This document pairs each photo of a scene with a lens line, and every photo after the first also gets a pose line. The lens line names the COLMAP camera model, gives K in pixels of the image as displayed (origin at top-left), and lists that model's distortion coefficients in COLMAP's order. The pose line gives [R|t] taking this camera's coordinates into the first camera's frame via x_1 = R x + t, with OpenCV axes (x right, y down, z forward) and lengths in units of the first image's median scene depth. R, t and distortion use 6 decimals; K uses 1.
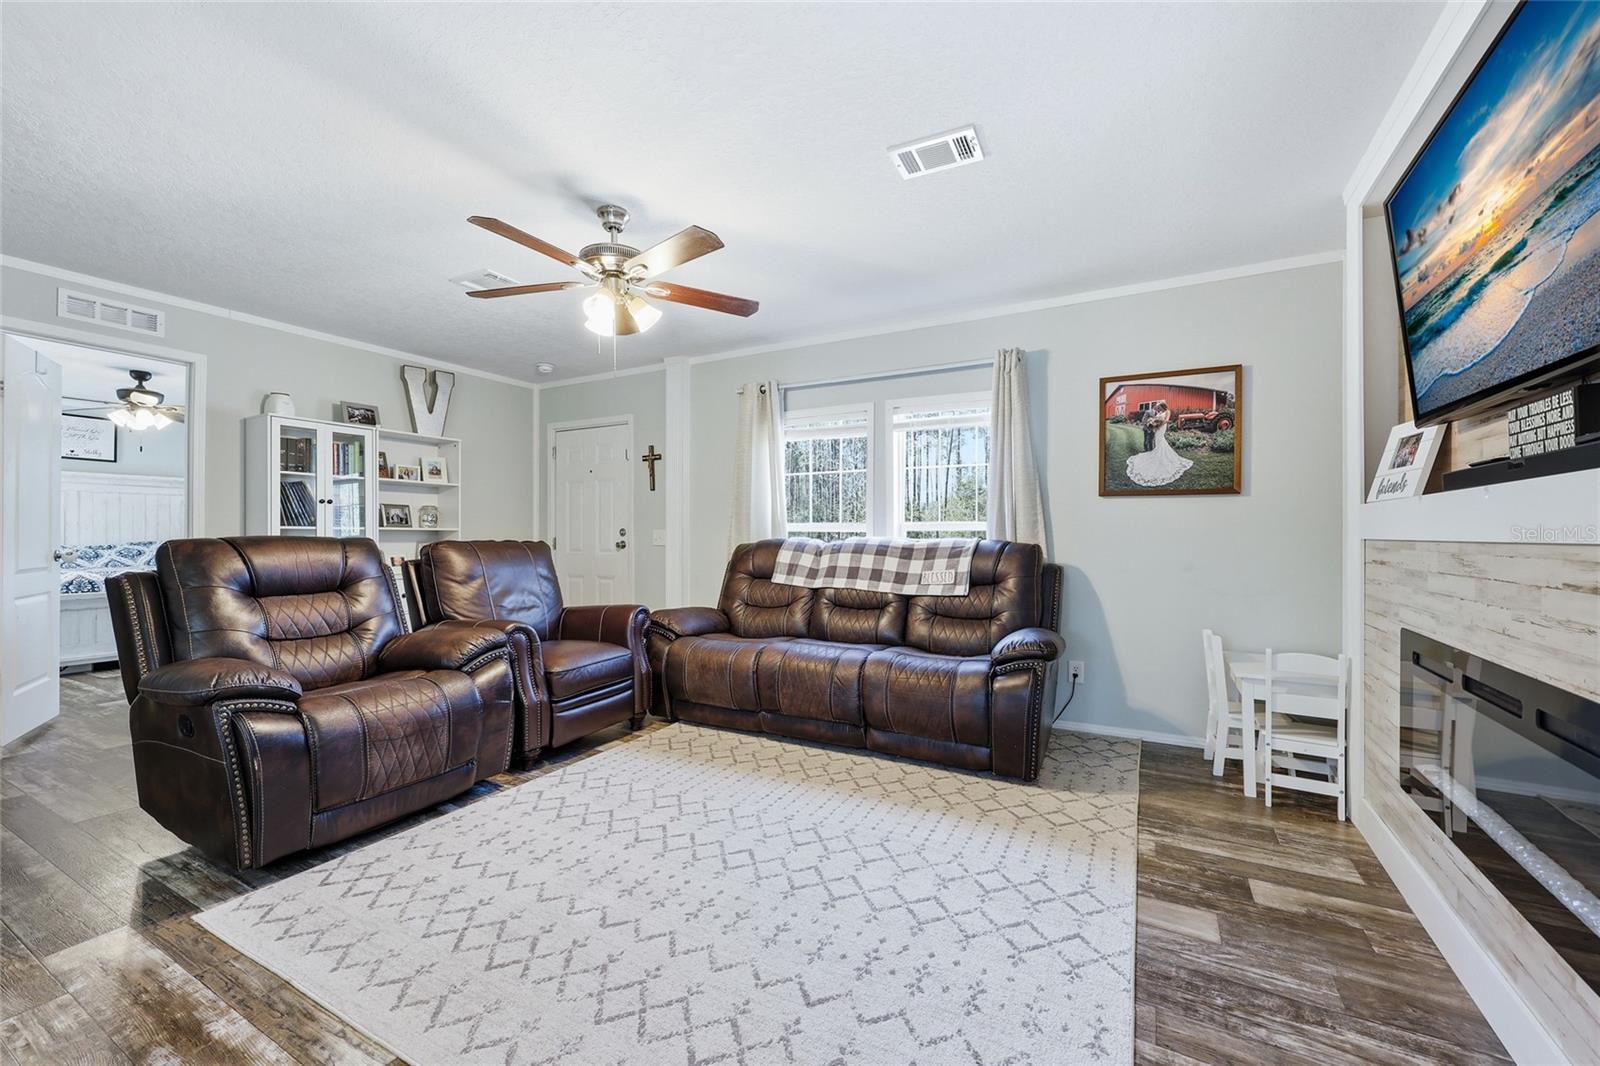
lens RADIAL K [[646.6, 0, 803.9], [0, 646.6, 525.4], [0, 0, 1]] dist [0.000741, 0.000110]
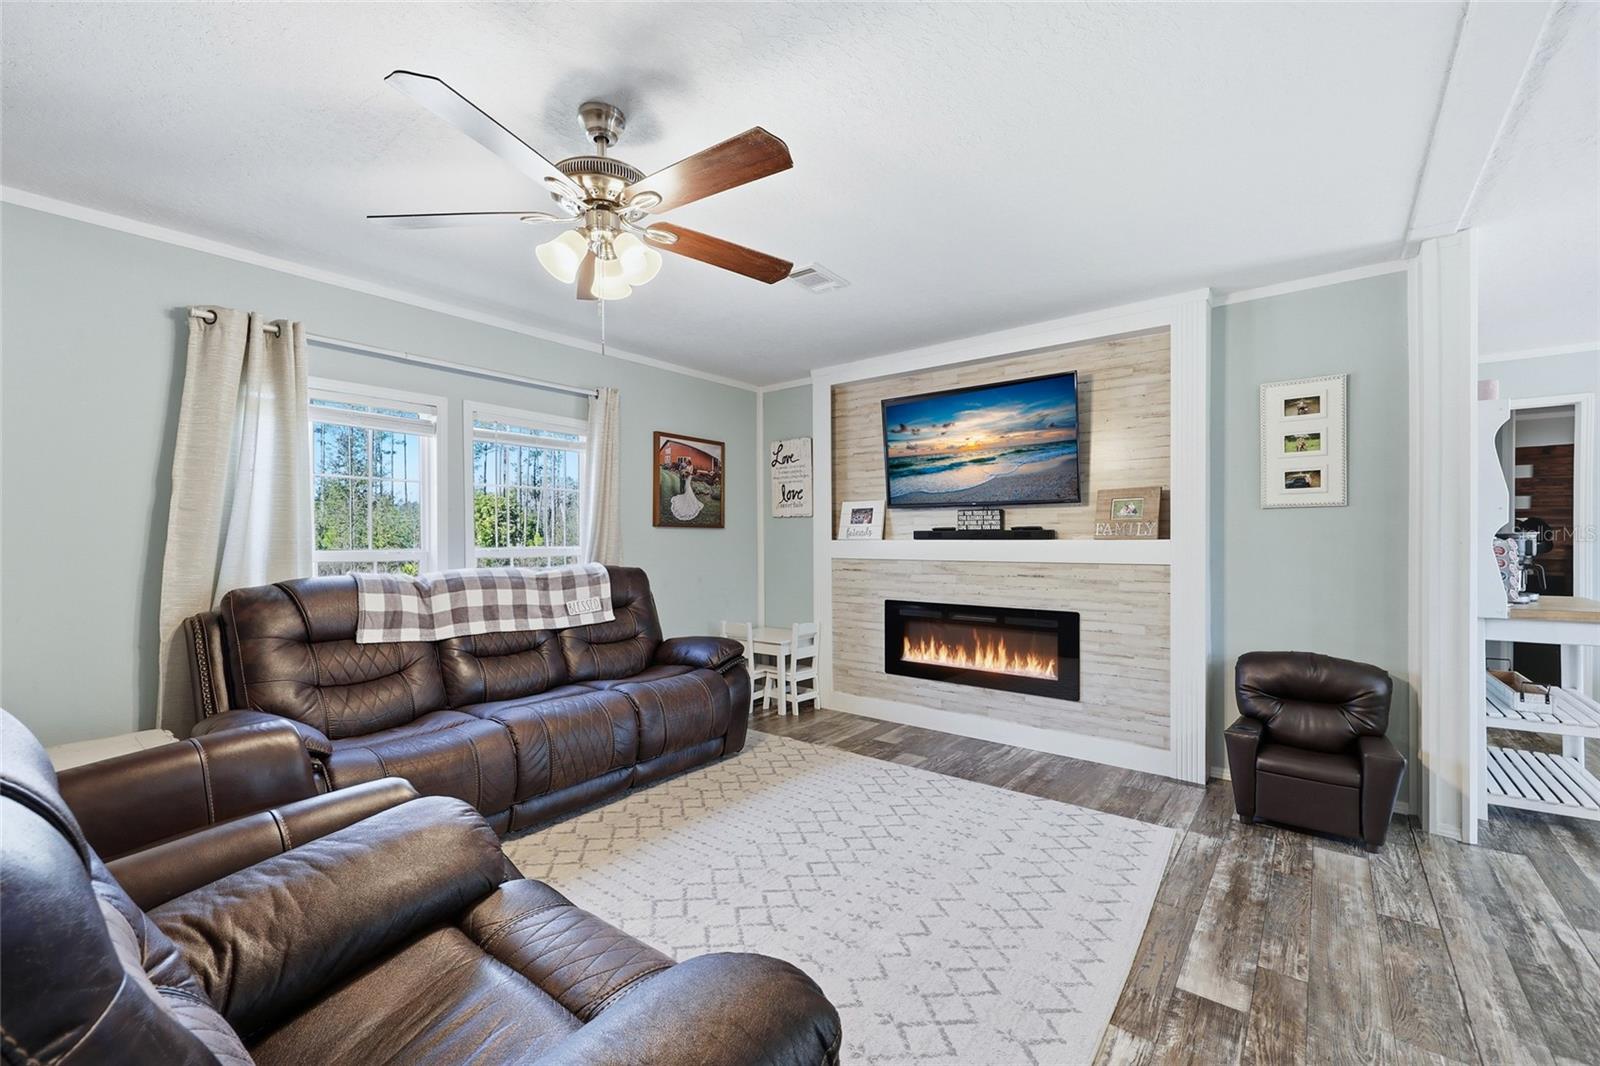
lens RADIAL K [[646.6, 0, 810.2], [0, 646.6, 530.3], [0, 0, 1]] dist [0.000741, 0.000110]
pose [[0.163169, 0.011643, 0.986529, -0.770124], [-0.011003, 0.999890, -0.009981, -0.030862], [-0.986537, -0.009226, 0.163279, 0.546525]]
